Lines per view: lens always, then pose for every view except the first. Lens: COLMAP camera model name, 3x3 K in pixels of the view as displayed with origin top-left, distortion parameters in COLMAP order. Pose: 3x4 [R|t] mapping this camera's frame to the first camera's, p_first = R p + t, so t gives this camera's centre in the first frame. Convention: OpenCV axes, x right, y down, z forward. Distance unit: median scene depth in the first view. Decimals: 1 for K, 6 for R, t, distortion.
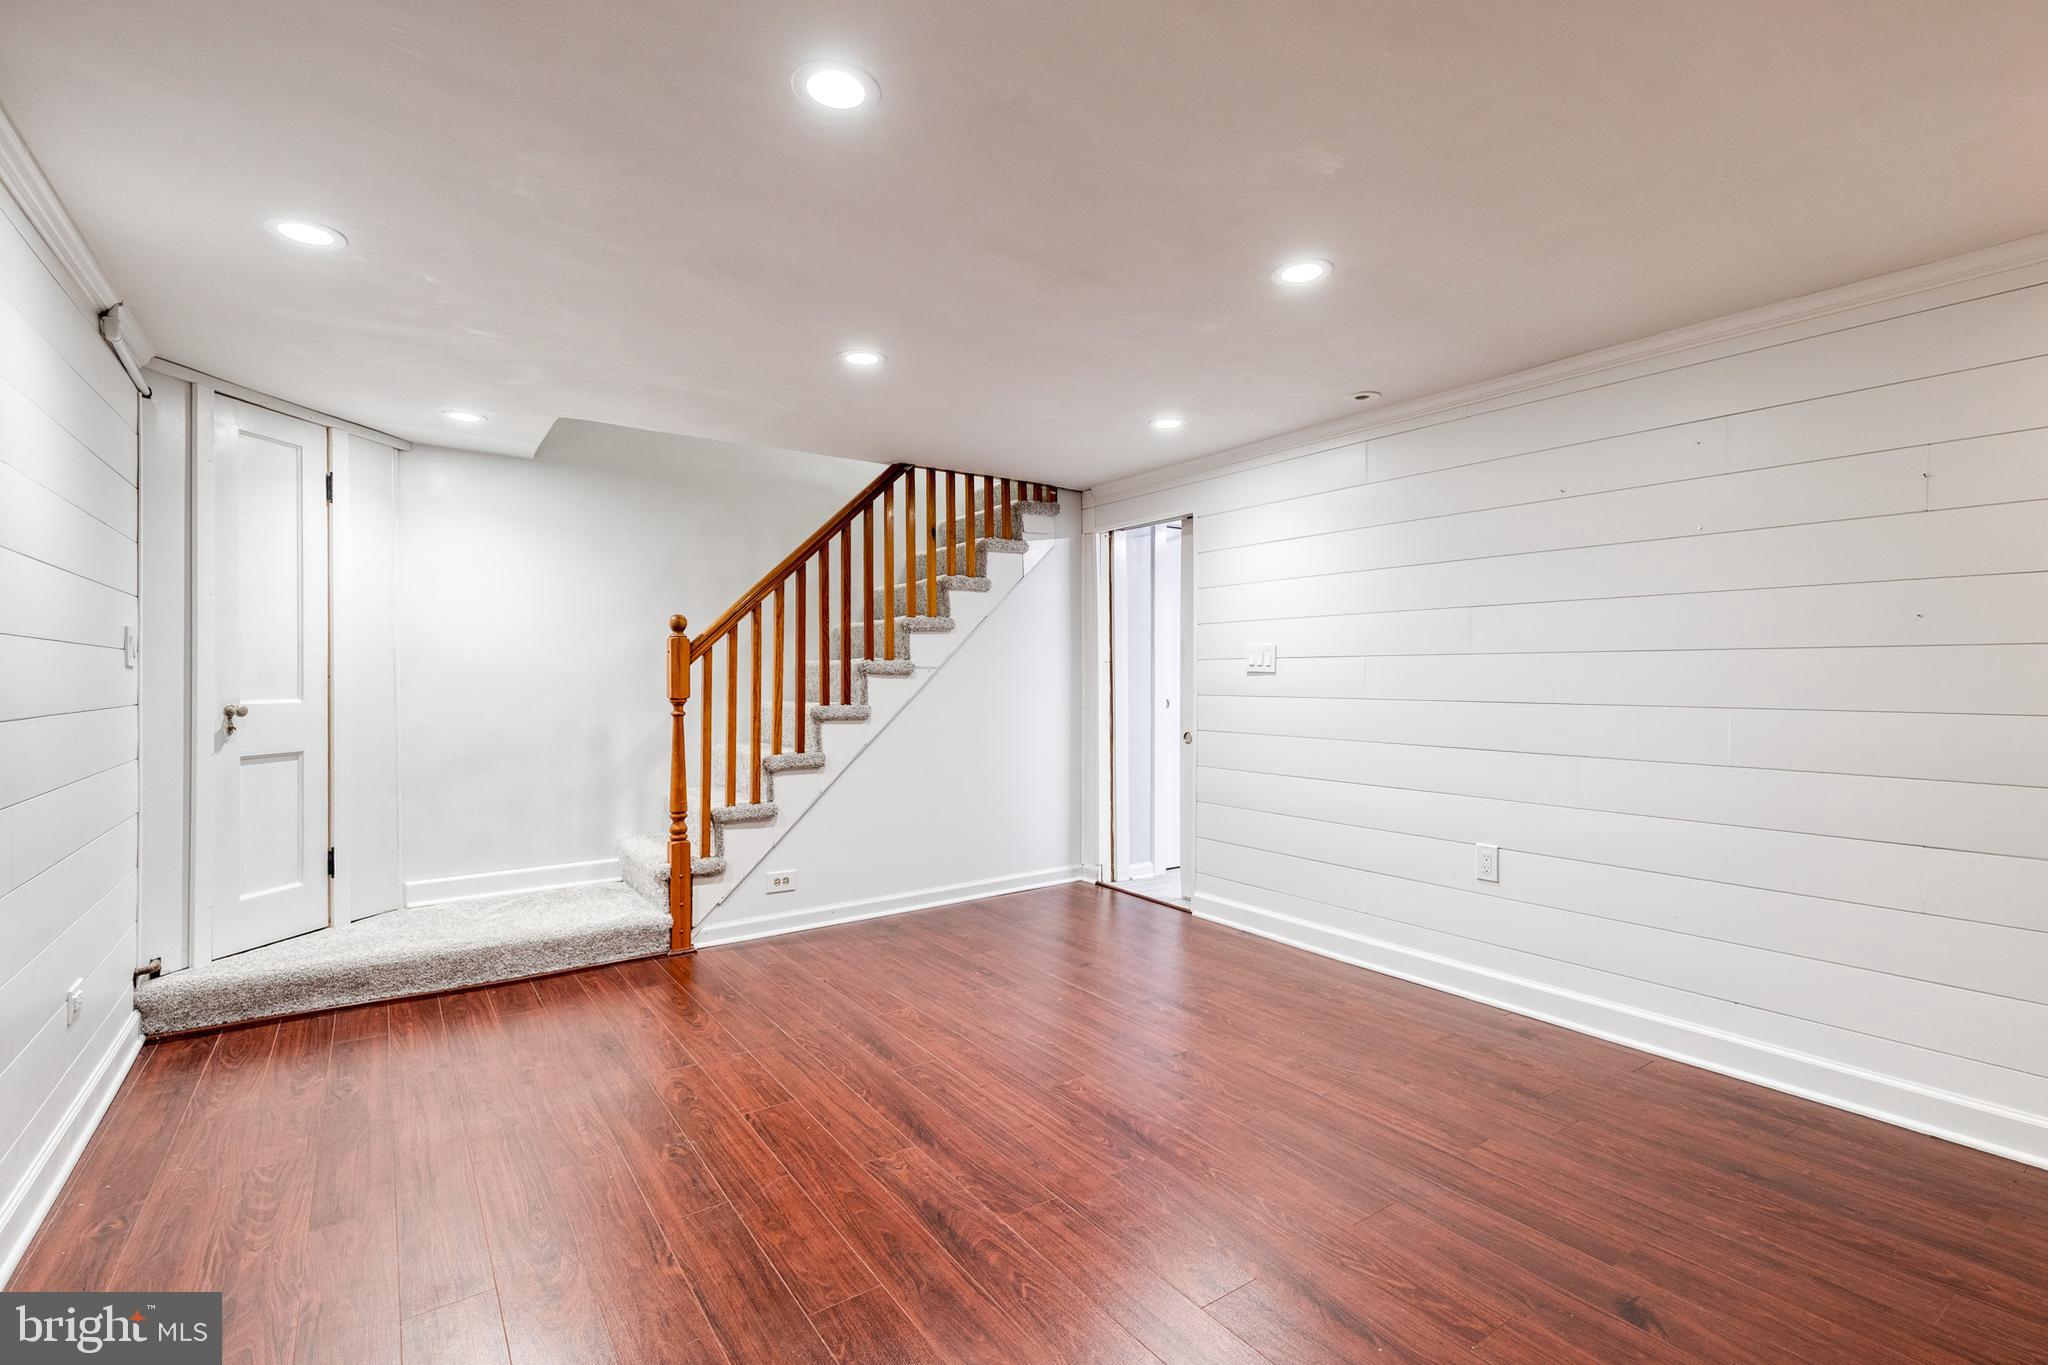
lens RADIAL K [[907.6, 0, 1024.0], [0, 907.6, 682.5], [0, 0, 1]] dist [0.003869, 0.000698]
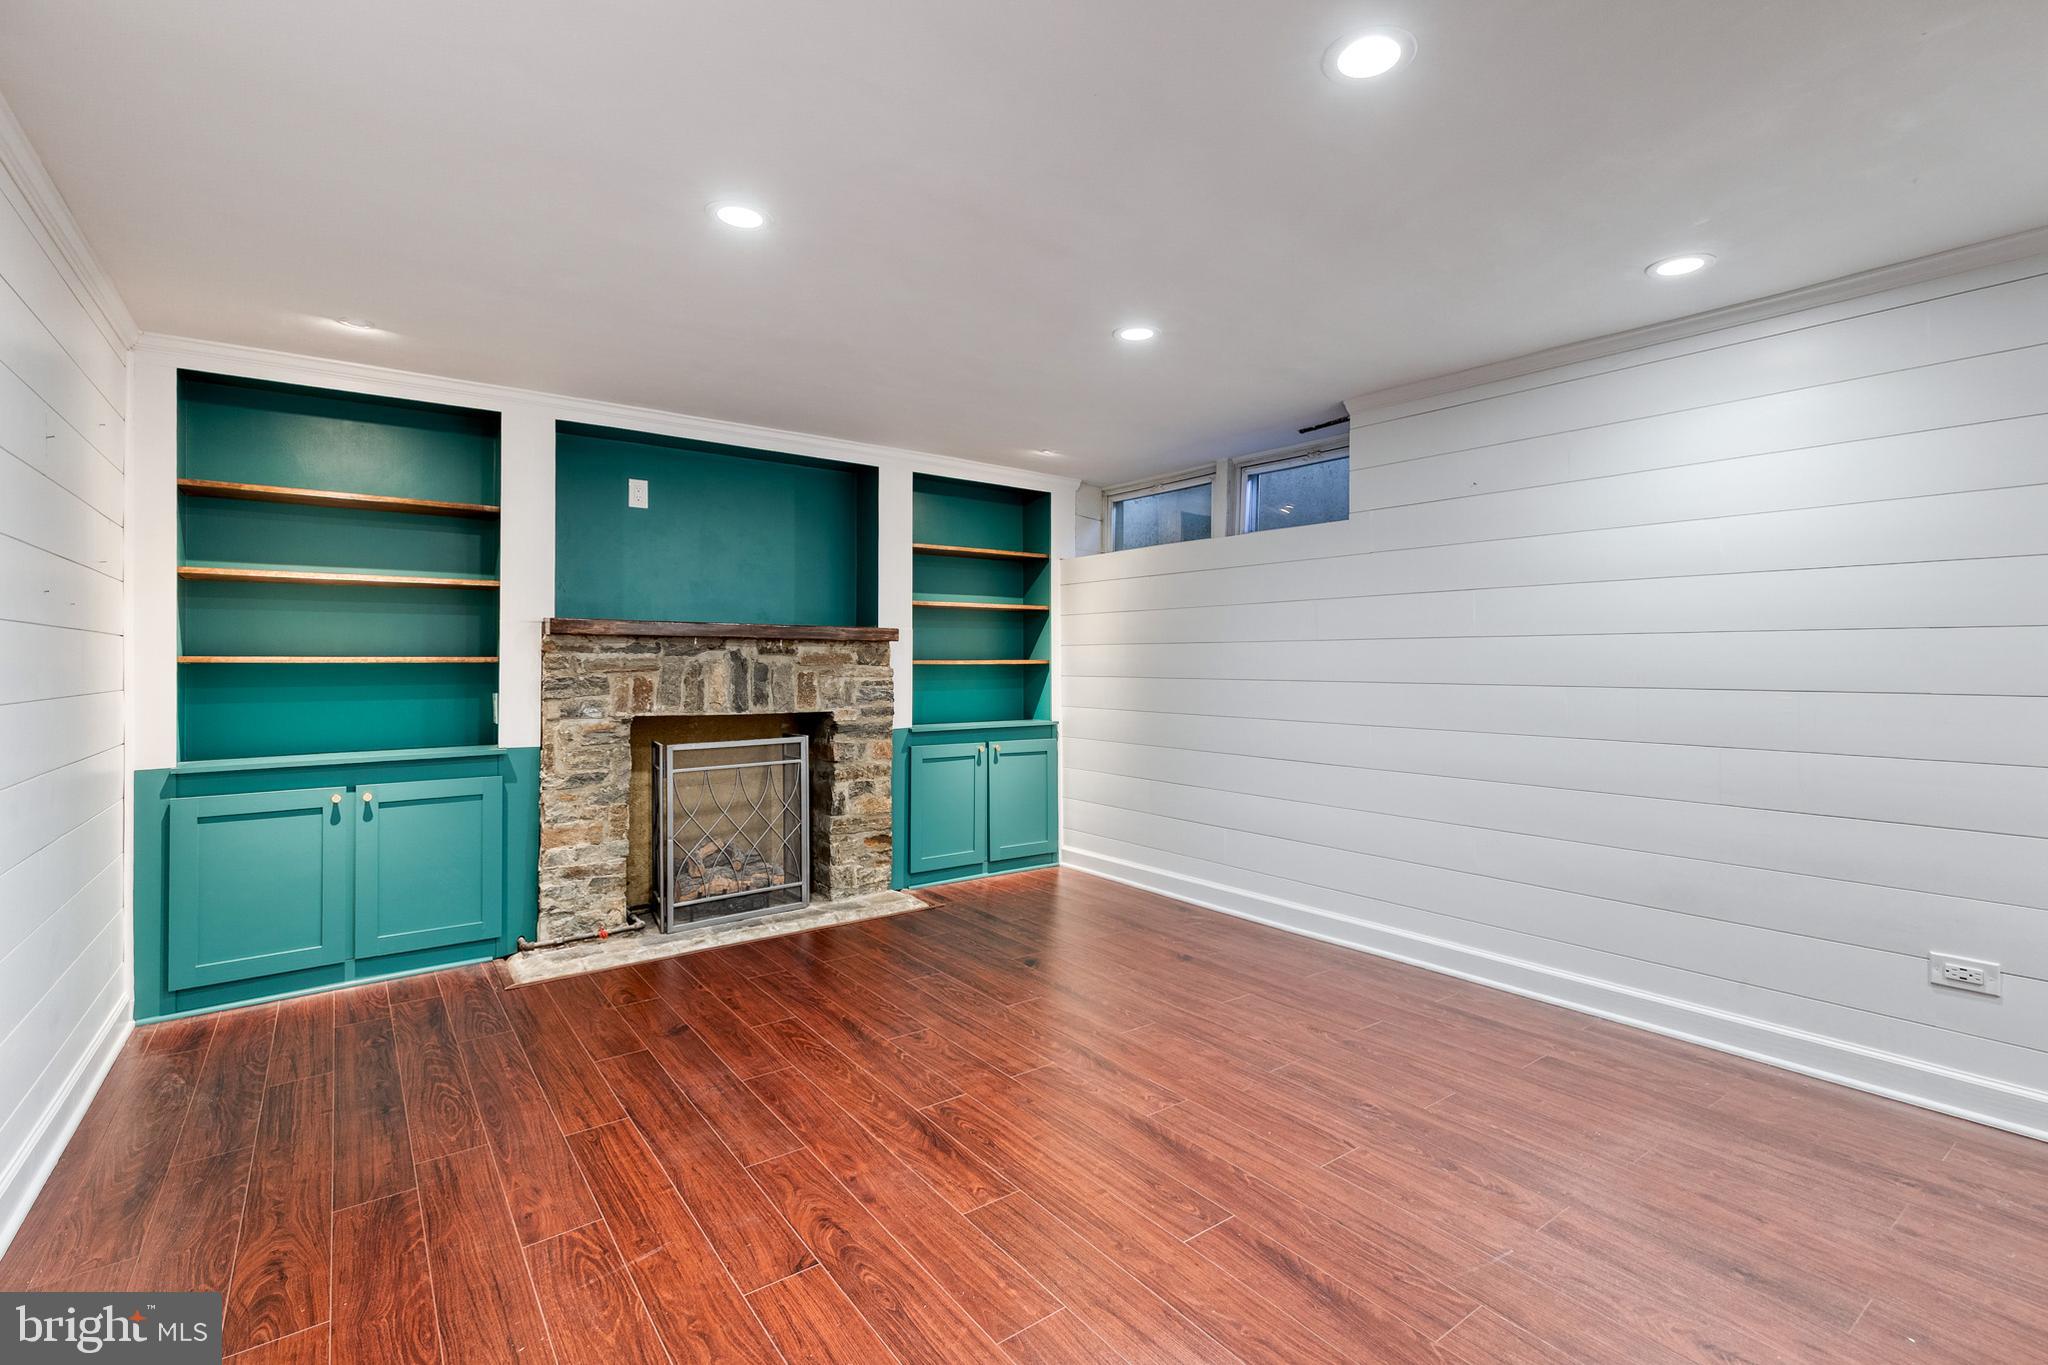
lens RADIAL K [[955.5, 0, 1024.0], [0, 955.5, 682.5], [0, 0, 1]] dist [0.015841, 0.000251]
pose [[-0.999558, 0.002678, -0.029621, 0.047039], [0.001844, 0.999602, 0.028139, -0.009894], [0.029684, 0.028072, -0.999165, 1.915688]]
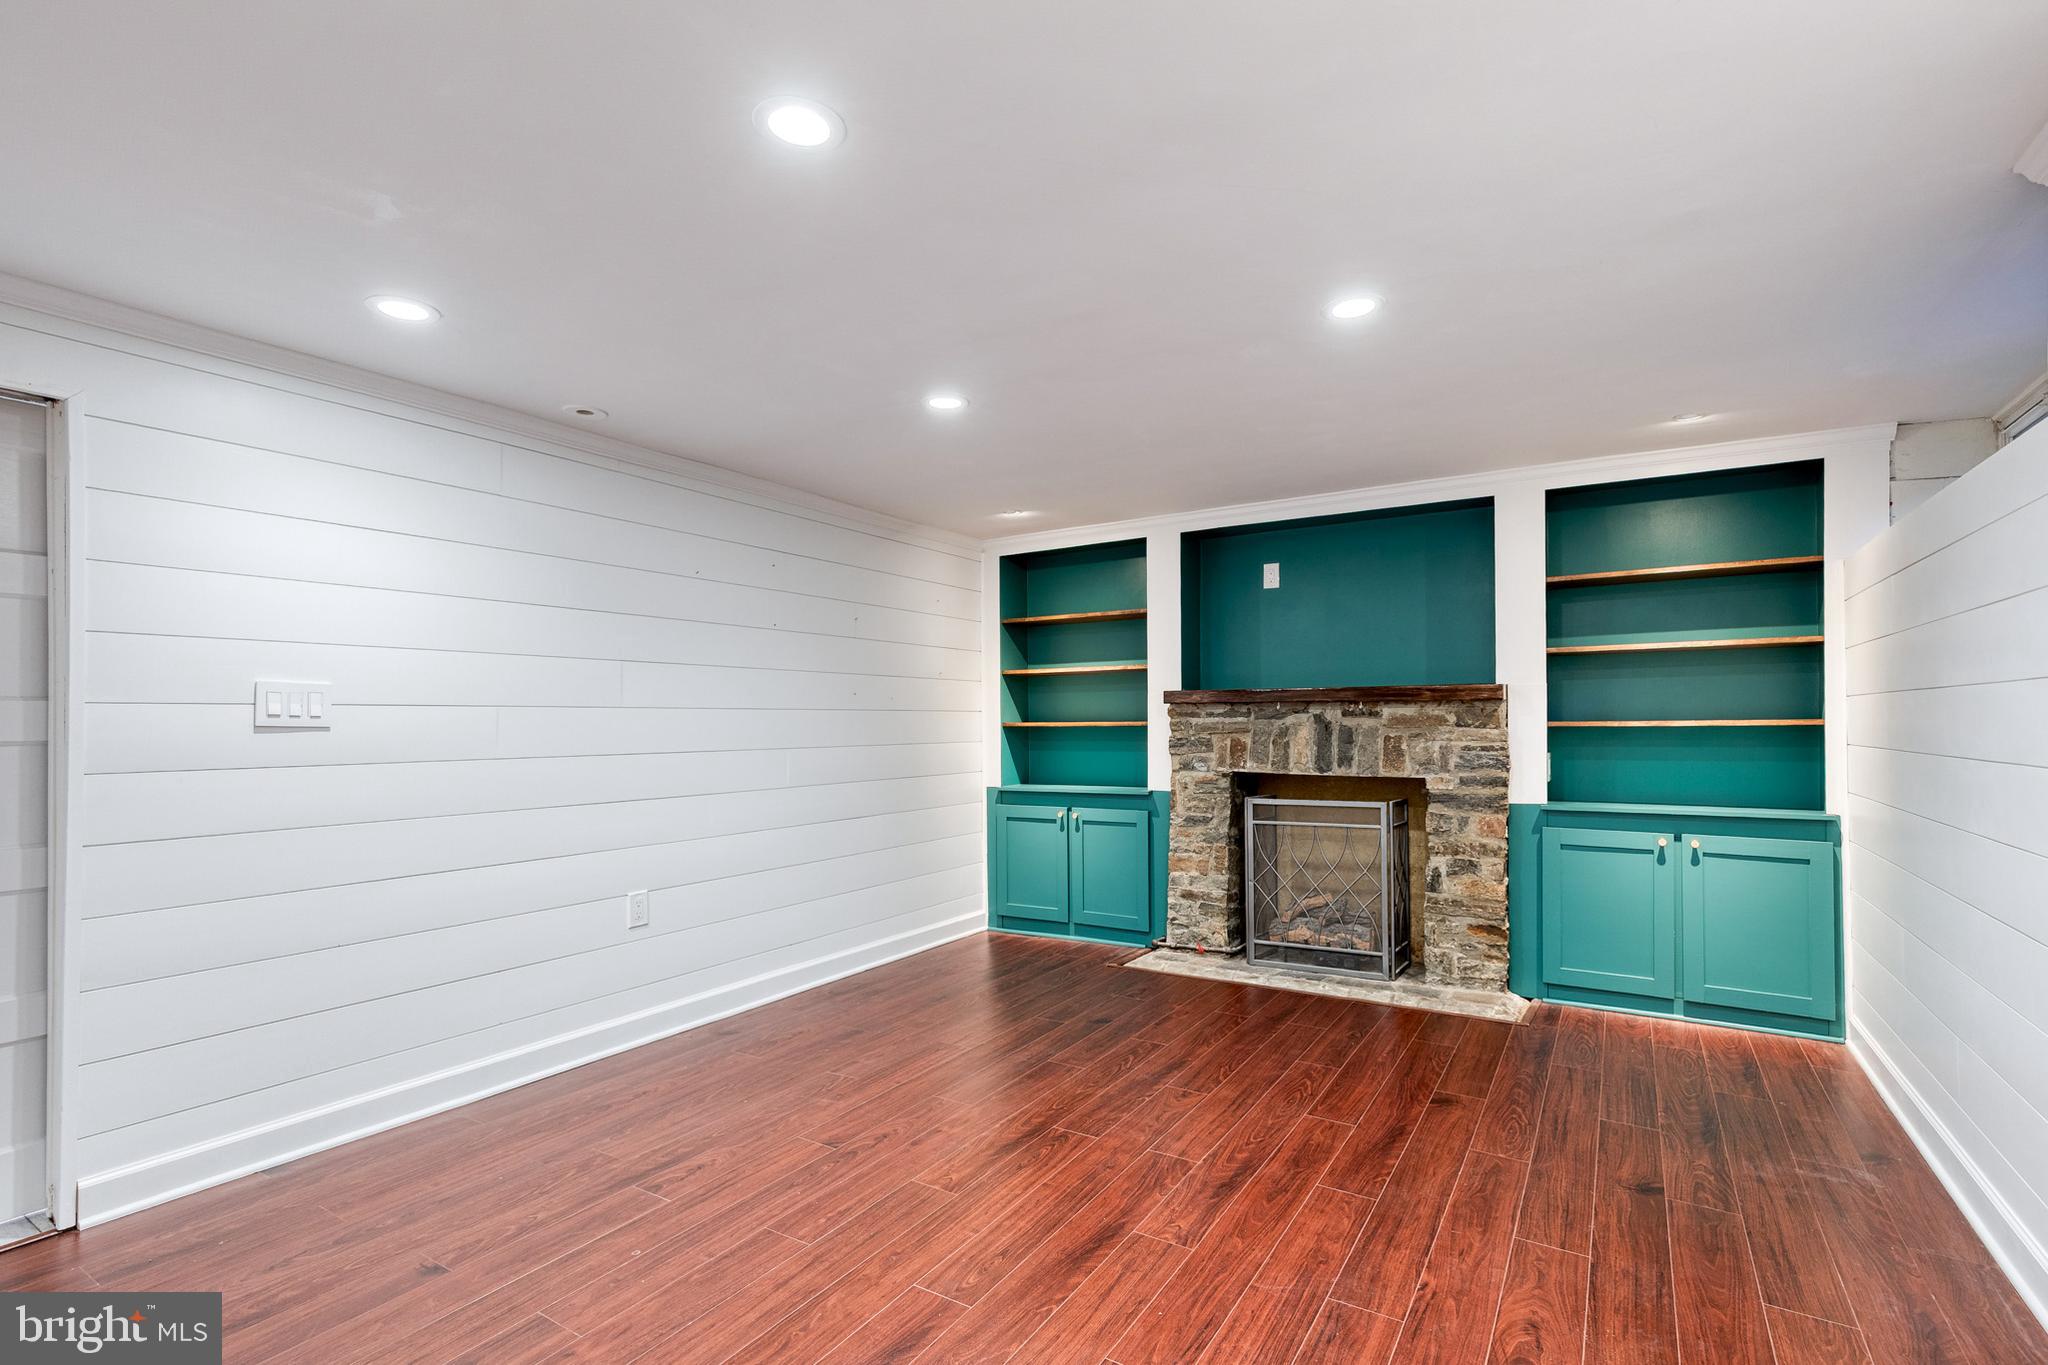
lens RADIAL K [[942.4, 0, 1036.9], [0, 942.4, 744.6], [0, 0, 1]] dist [0.011654, 0.000113]
pose [[-0.379752, -0.020050, 0.924871, -0.904174], [0.015842, 0.999478, 0.028172, -0.019824], [-0.924953, 0.025350, -0.379236, 1.344464]]
